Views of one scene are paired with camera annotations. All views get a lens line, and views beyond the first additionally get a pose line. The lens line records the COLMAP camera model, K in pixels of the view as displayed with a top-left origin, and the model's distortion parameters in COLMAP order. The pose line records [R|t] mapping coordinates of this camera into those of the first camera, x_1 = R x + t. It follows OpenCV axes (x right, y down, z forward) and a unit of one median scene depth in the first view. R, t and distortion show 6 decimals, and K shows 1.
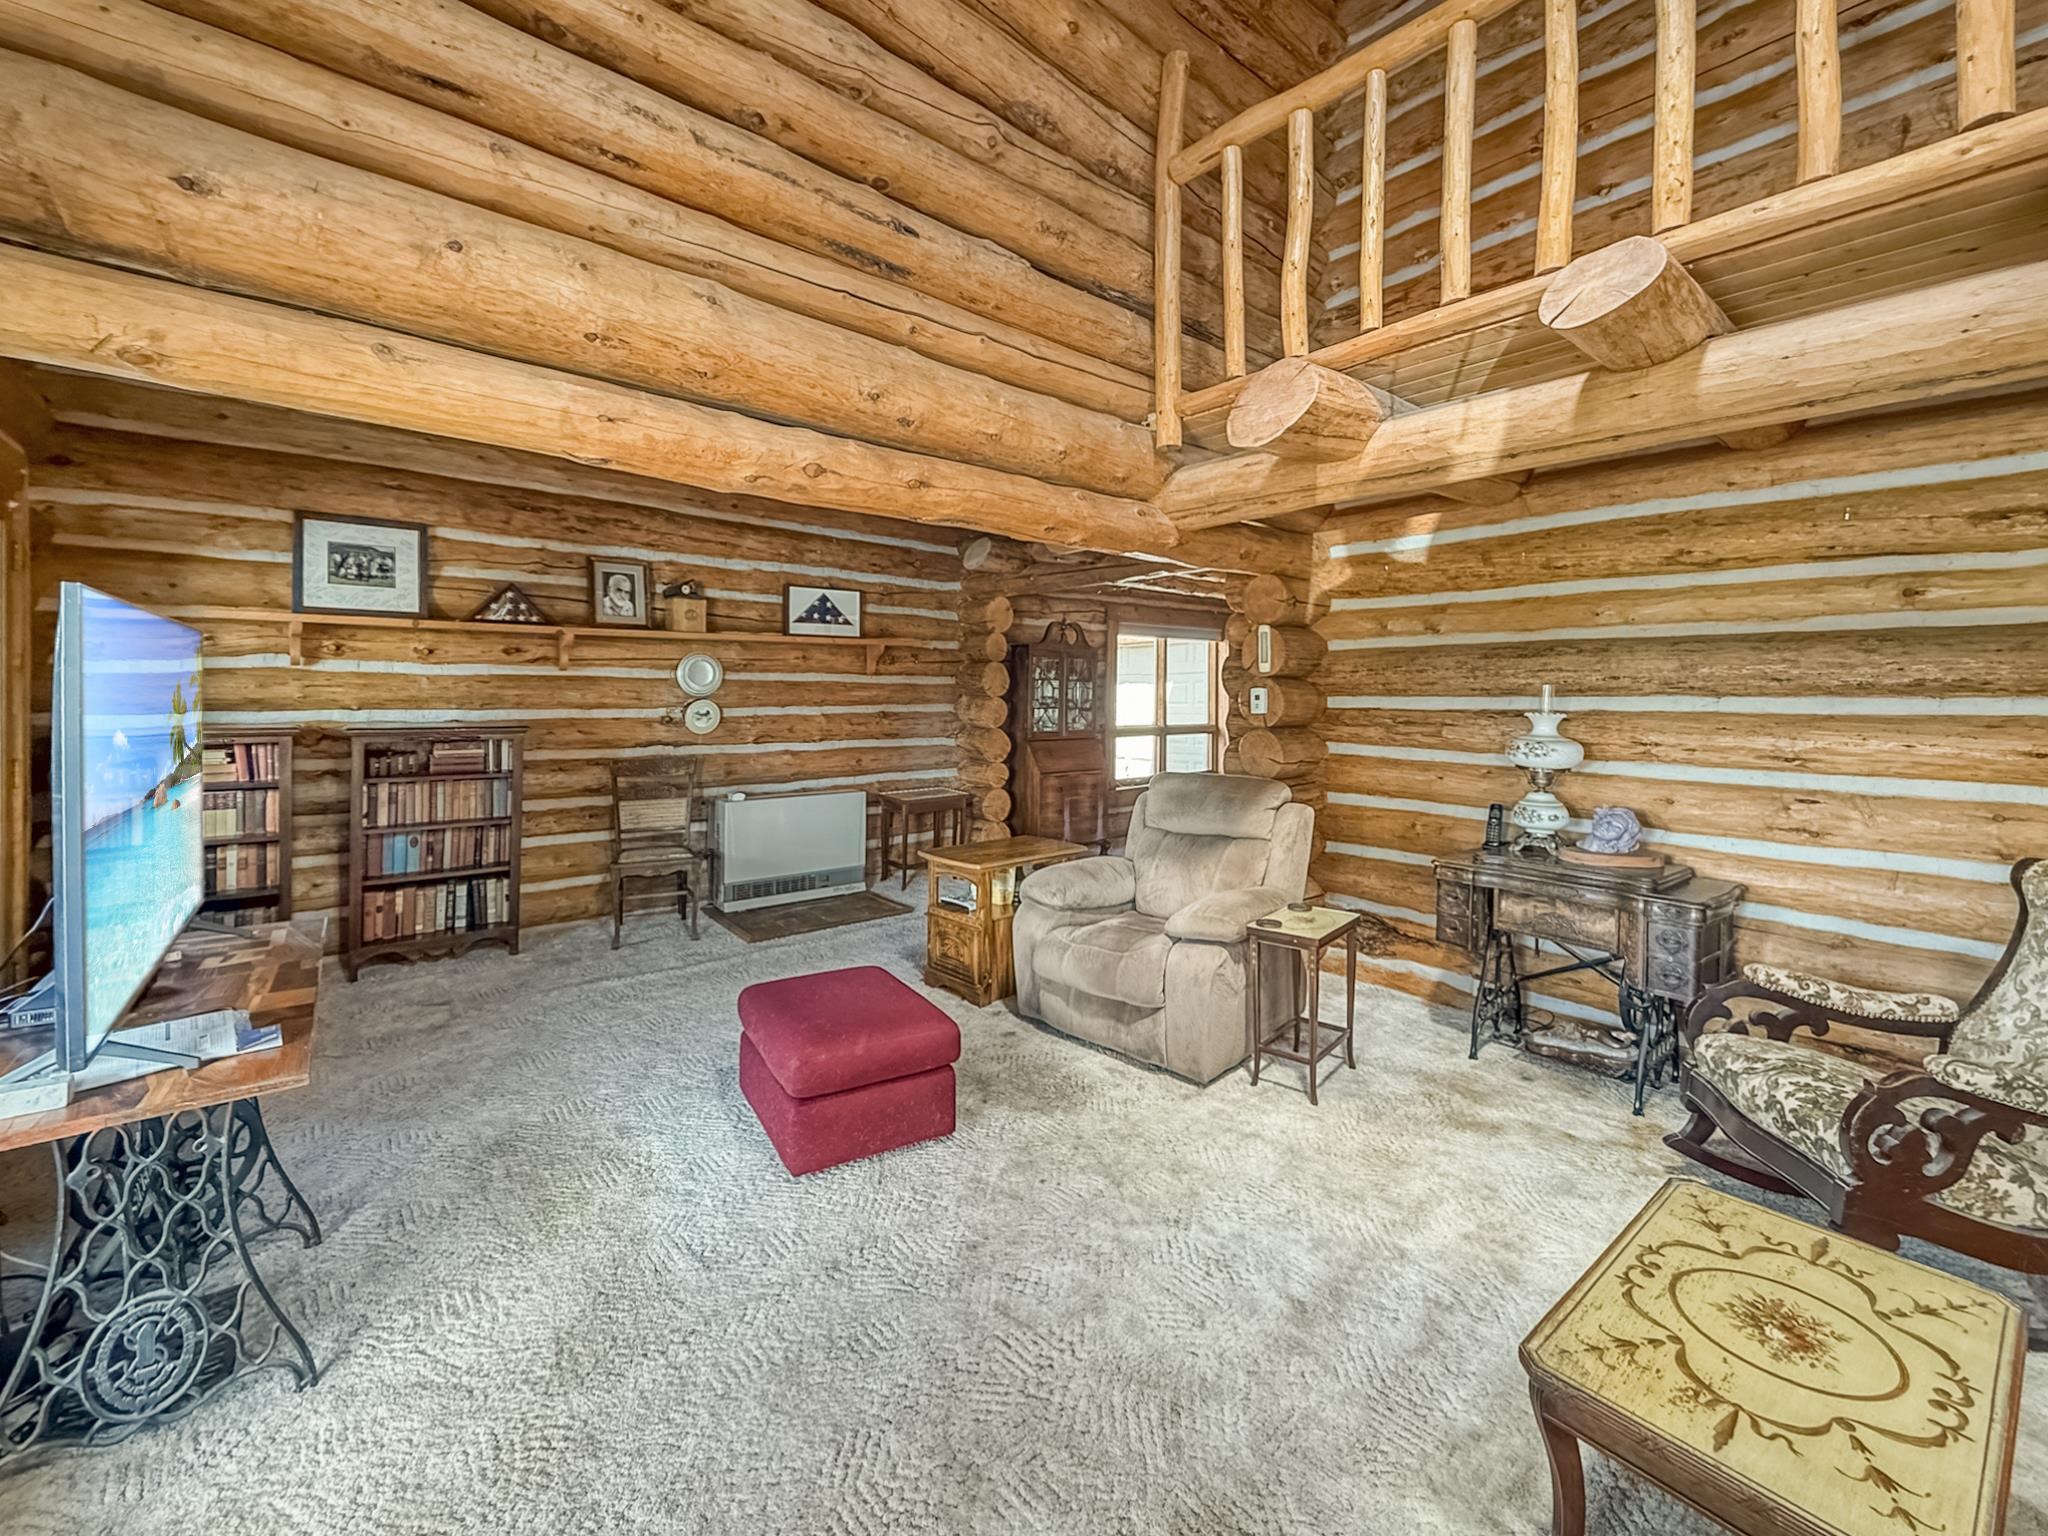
lens RADIAL K [[842.7, 0, 1025.5], [0, 842.7, 680.0], [0, 0, 1]] dist [0.003495, 0.000199]
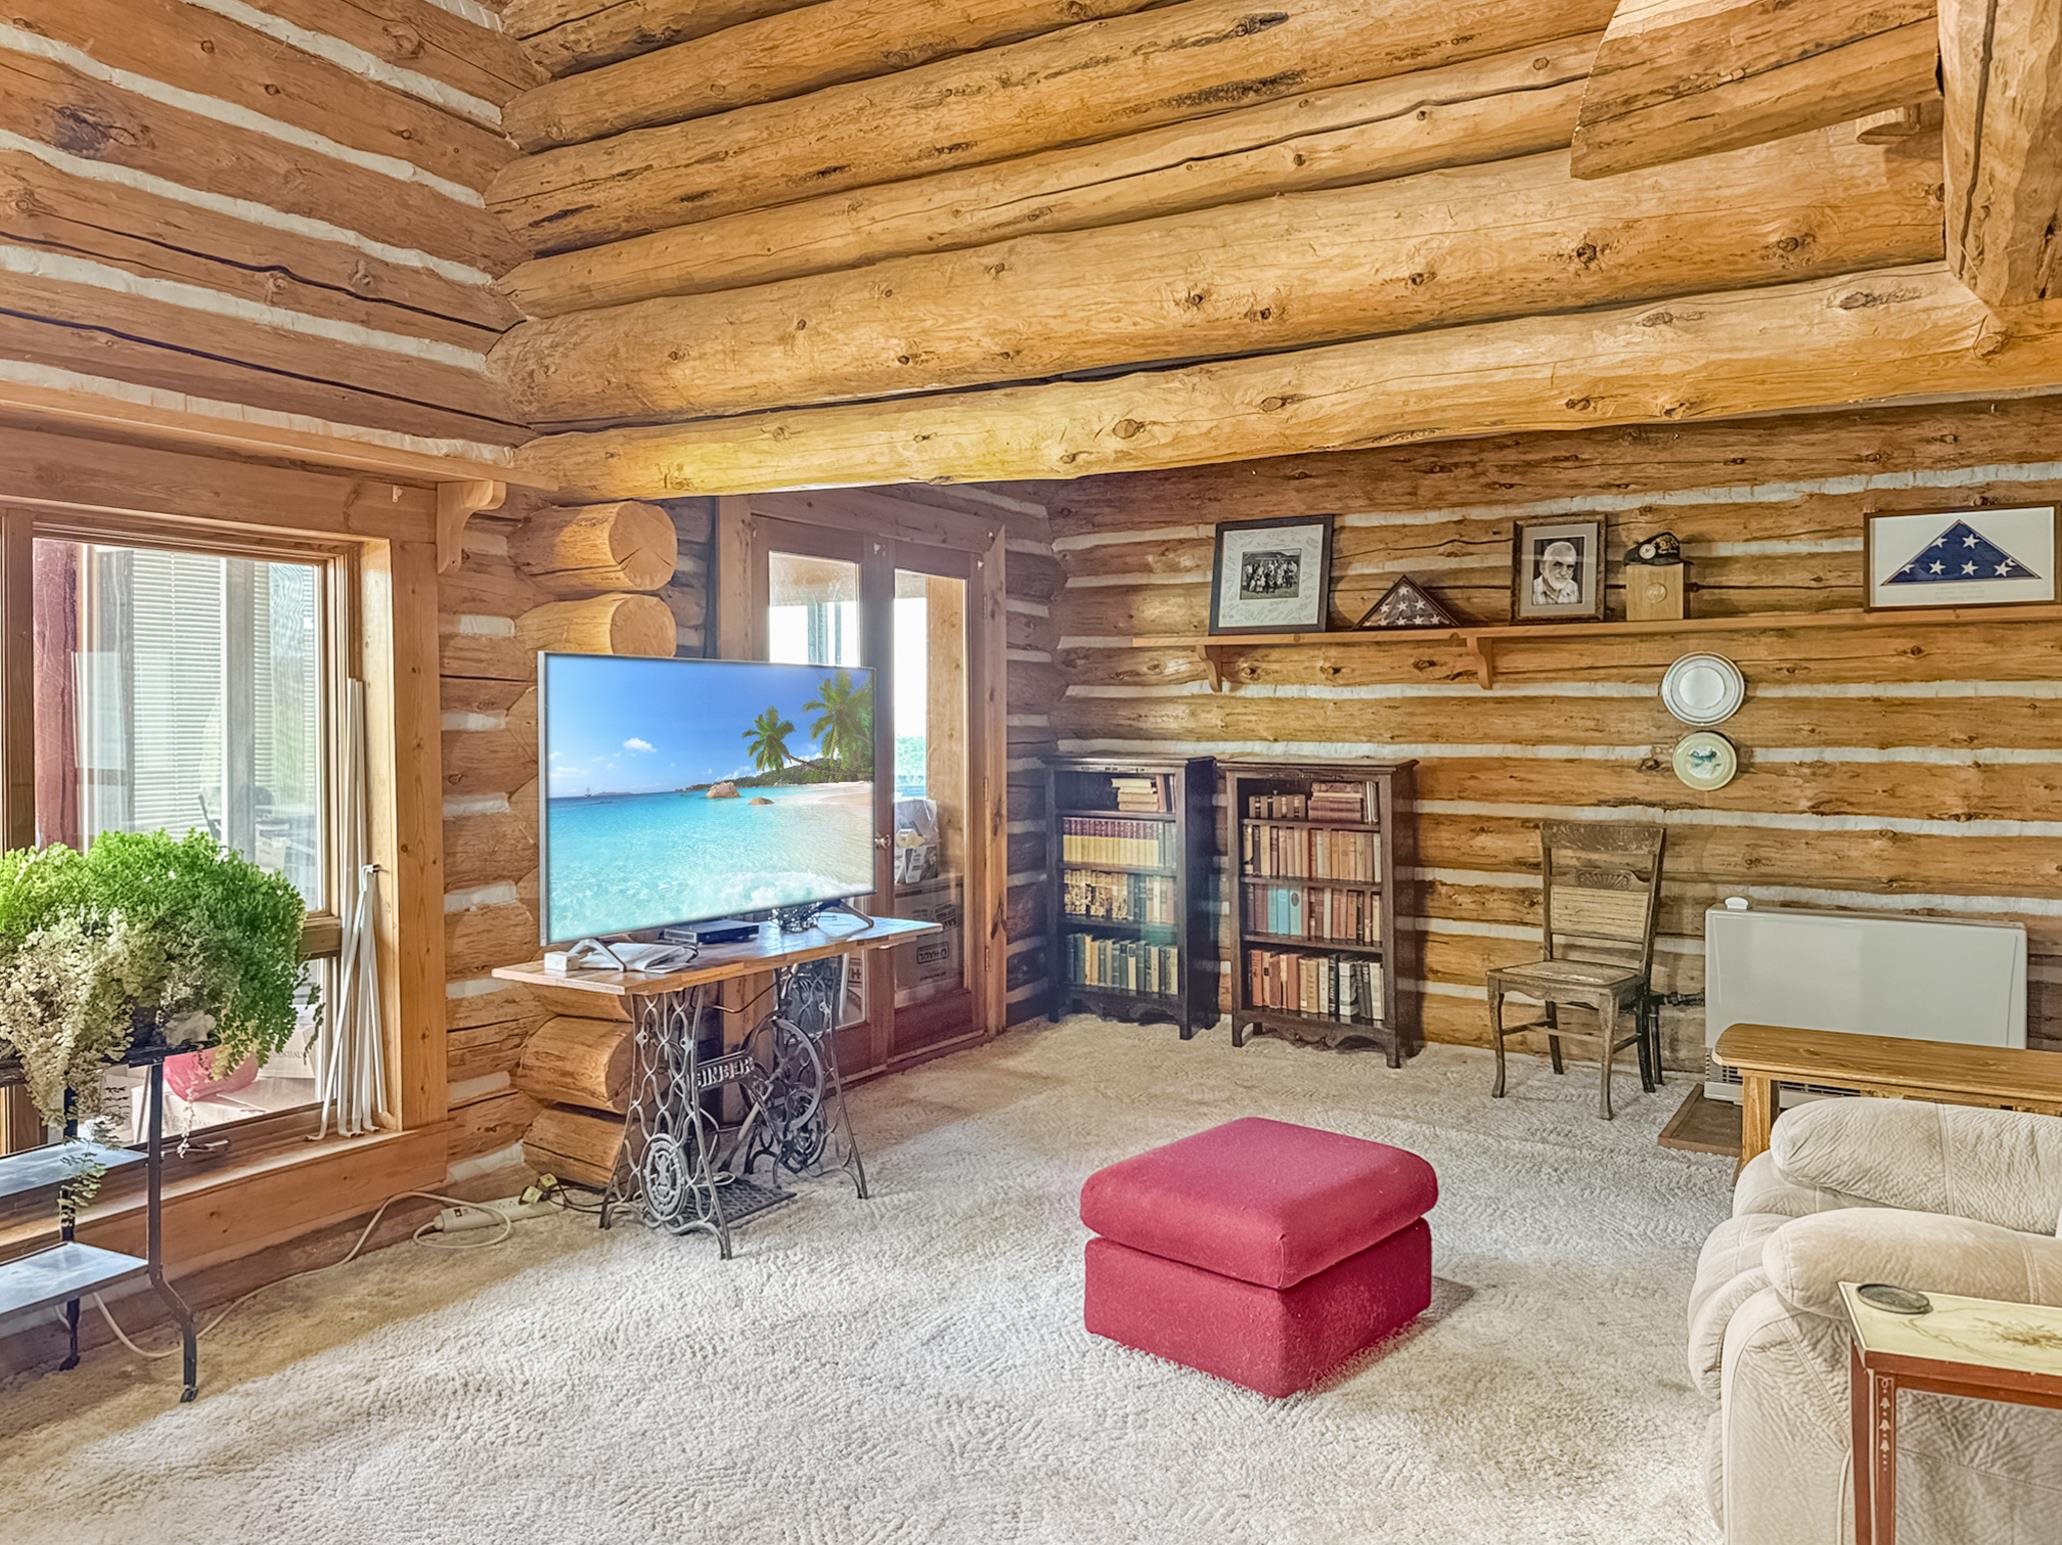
lens RADIAL K [[1461.4, 0, 1024.5], [0, 1461.4, 729.8], [0, 0, 1]] dist [0.134511, -0.240688]
pose [[0.335015, 0.002535, -0.942210, 0.501188], [0.014861, 0.999858, 0.007974, 0.006895], [0.942096, -0.016673, 0.334929, 0.233104]]
